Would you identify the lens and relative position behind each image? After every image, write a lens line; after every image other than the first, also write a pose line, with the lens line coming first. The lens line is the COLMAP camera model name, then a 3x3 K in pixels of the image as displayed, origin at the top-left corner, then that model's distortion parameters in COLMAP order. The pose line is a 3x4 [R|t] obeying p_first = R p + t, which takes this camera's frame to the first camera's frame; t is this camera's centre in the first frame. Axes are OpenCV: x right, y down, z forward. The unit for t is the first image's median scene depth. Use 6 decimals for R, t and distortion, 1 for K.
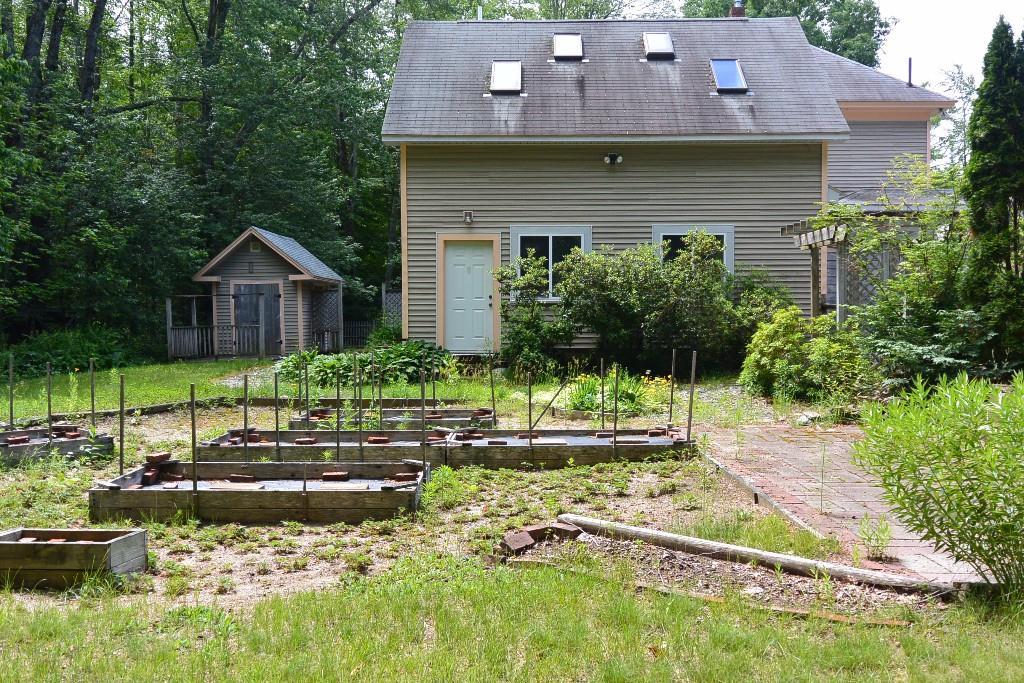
lens RADIAL K [[1000.7, 0, 512.0], [0, 1000.7, 341.5], [0, 0, 1]] dist [-0.006631, 0.002822]
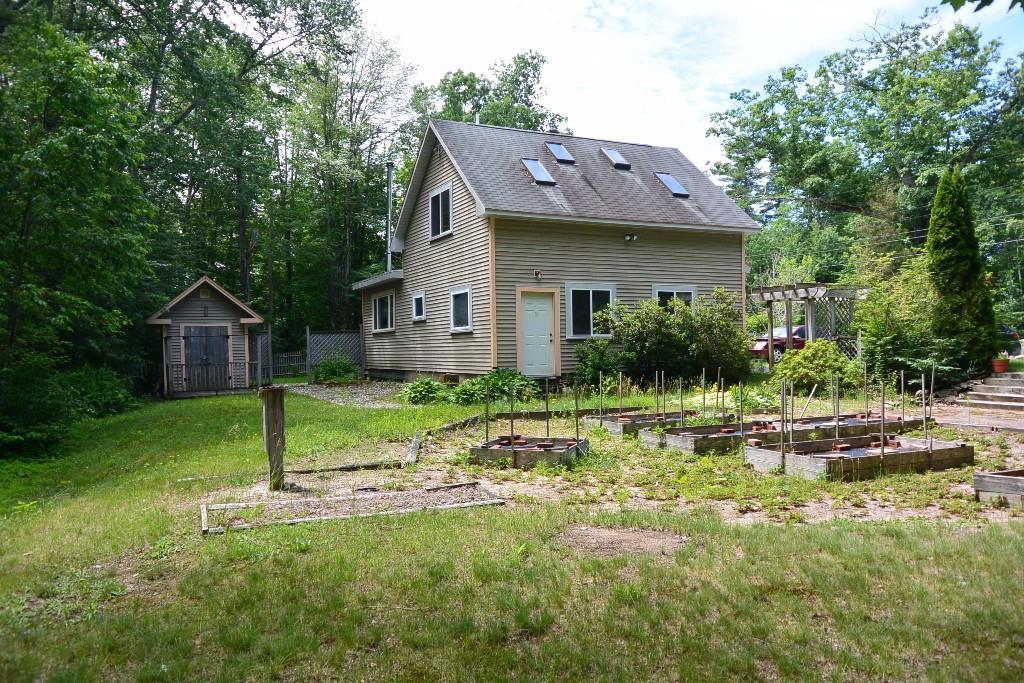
lens RADIAL K [[800.0, 0, 512.0], [0, 800.0, 341.5], [0, 0, 1]] dist [0.001290, 0.000298]
pose [[0.890077, -0.005753, 0.455774, -0.551846], [0.026232, 0.998910, -0.038618, 0.004664], [-0.455055, 0.046329, 0.889257, 0.072545]]
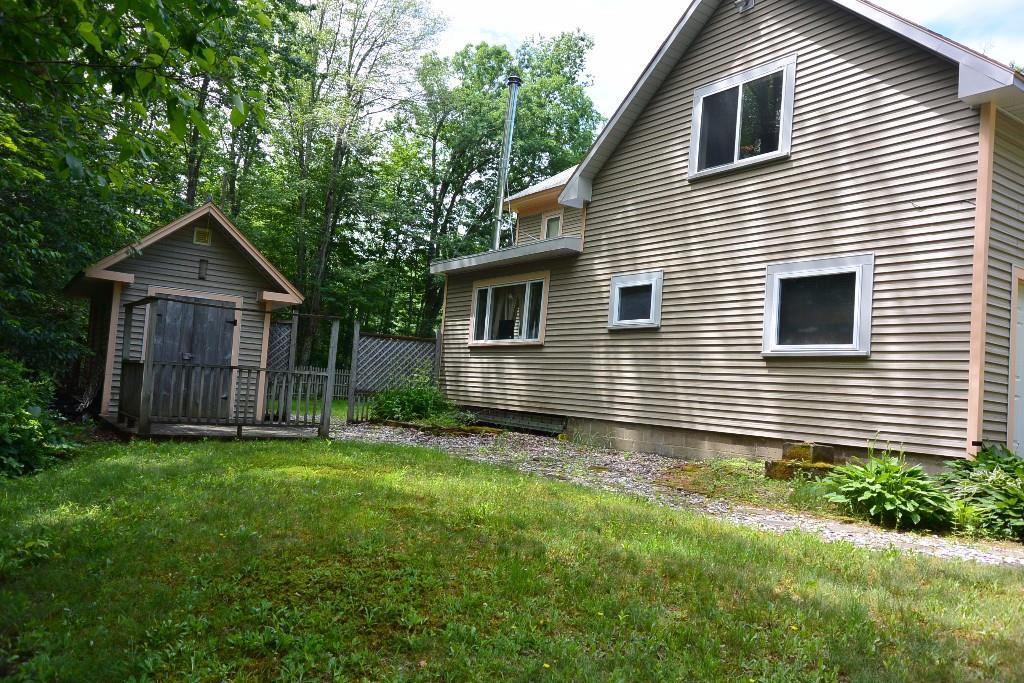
lens RADIAL K [[788.4, 0, 512.0], [0, 788.4, 341.5], [0, 0, 1]] dist [0.006486, 0.001758]
pose [[0.809120, 0.112746, 0.576727, -0.571923], [-0.068505, 0.992828, -0.097981, 0.002587], [-0.583637, 0.039770, 0.811040, 0.782099]]
